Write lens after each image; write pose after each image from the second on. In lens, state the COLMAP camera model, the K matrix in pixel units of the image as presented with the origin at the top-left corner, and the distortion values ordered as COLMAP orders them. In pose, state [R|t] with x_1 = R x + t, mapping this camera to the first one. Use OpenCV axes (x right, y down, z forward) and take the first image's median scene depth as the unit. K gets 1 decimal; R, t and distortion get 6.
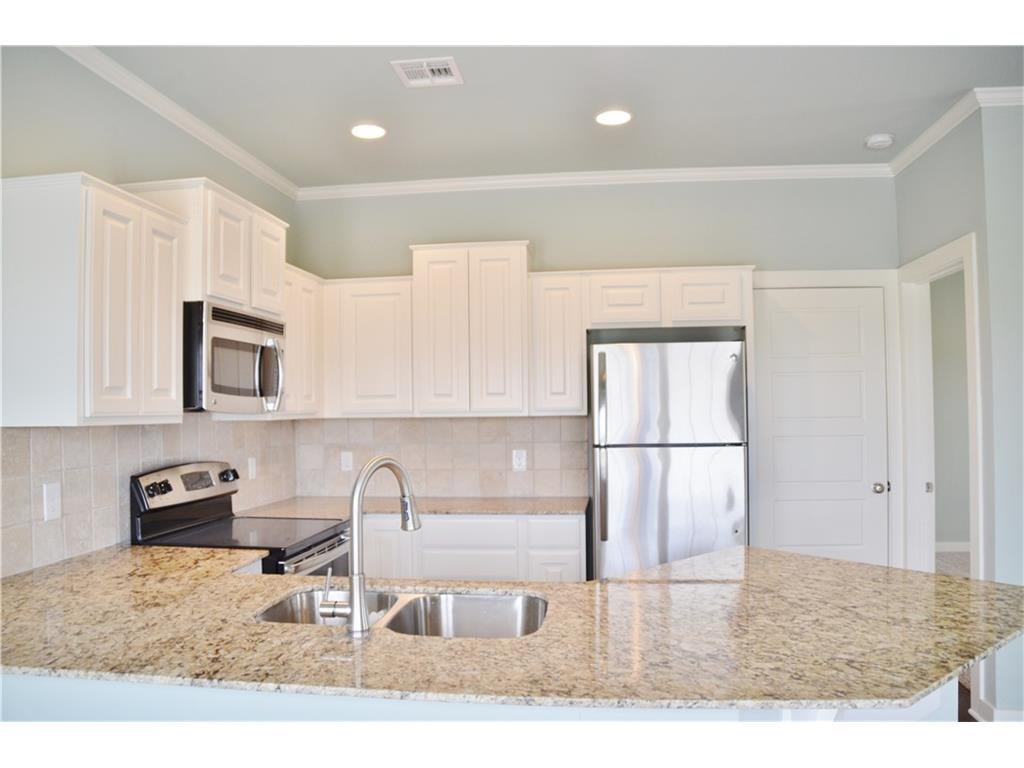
lens RADIAL K [[787.7, 0, 512.0], [0, 787.7, 384.0], [0, 0, 1]] dist [-0.179338, 0.121539]
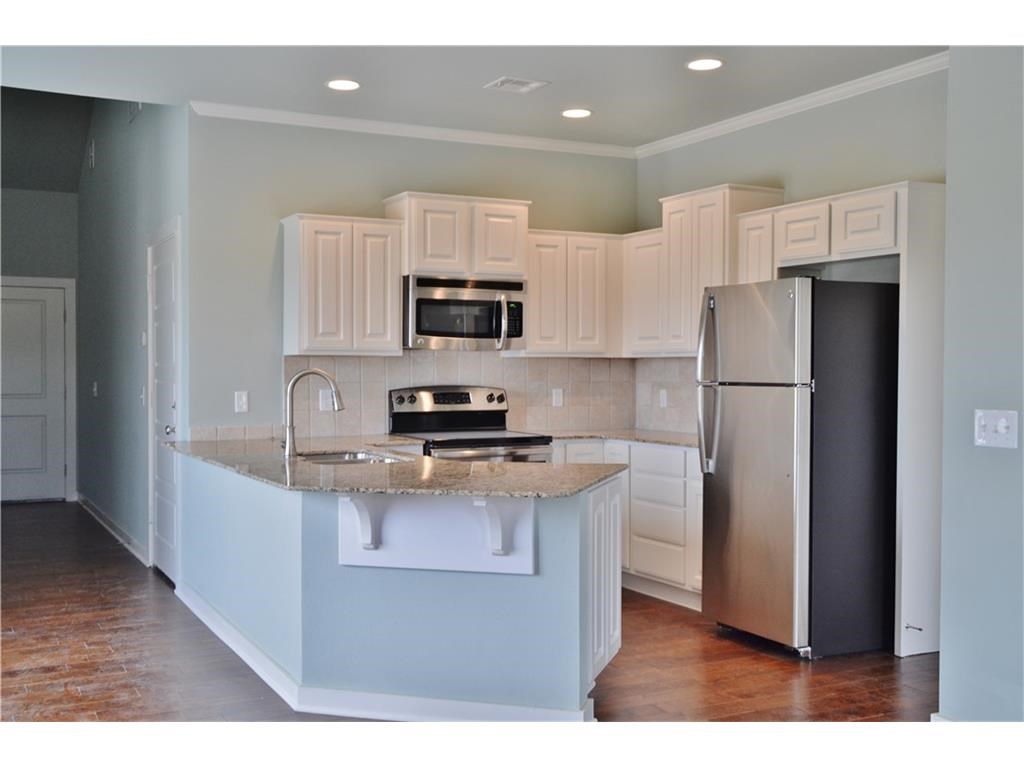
lens RADIAL K [[1133.7, 0, 512.0], [0, 1133.7, 384.0], [0, 0, 1]] dist [-0.001283, 0.006494]
pose [[0.563717, 0.027456, -0.825511, 1.282244], [0.015407, 0.998924, 0.043744, 0.009568], [0.825824, -0.037378, 0.562688, -0.079389]]
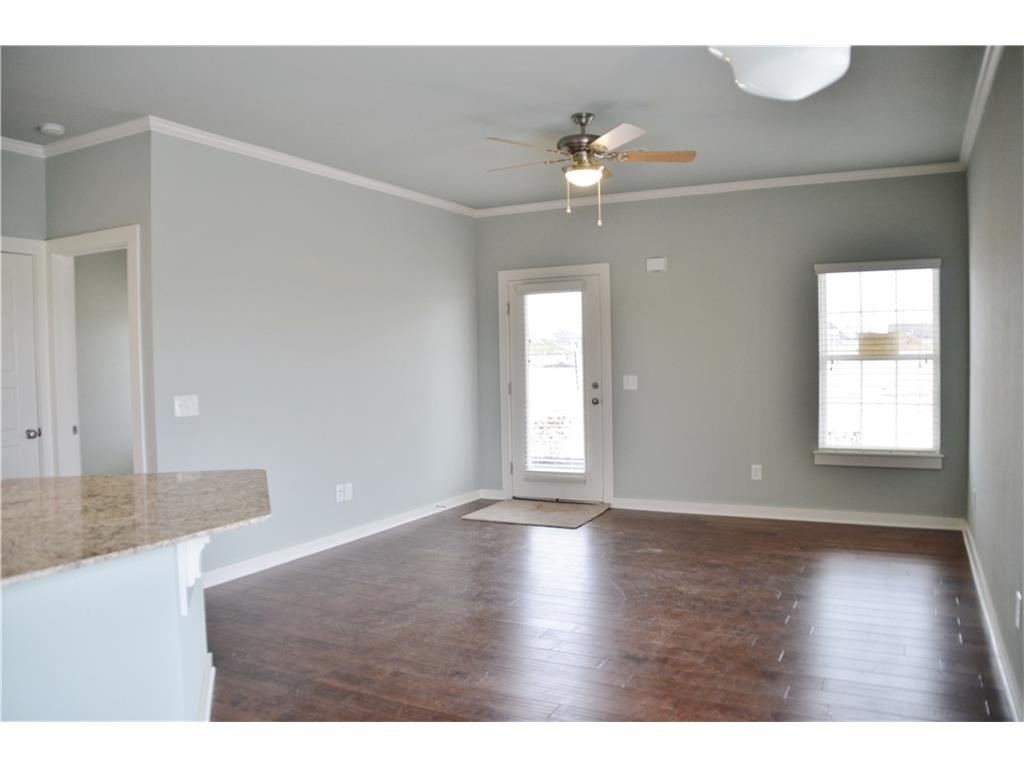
lens RADIAL K [[787.7, 0, 512.0], [0, 787.7, 384.0], [0, 0, 1]] dist [-0.179338, 0.121539]
pose [[0.339527, -0.027933, 0.940181, -0.394914], [-0.012915, 0.999326, 0.034354, 0.019558], [-0.940508, -0.023807, 0.338937, -0.058986]]
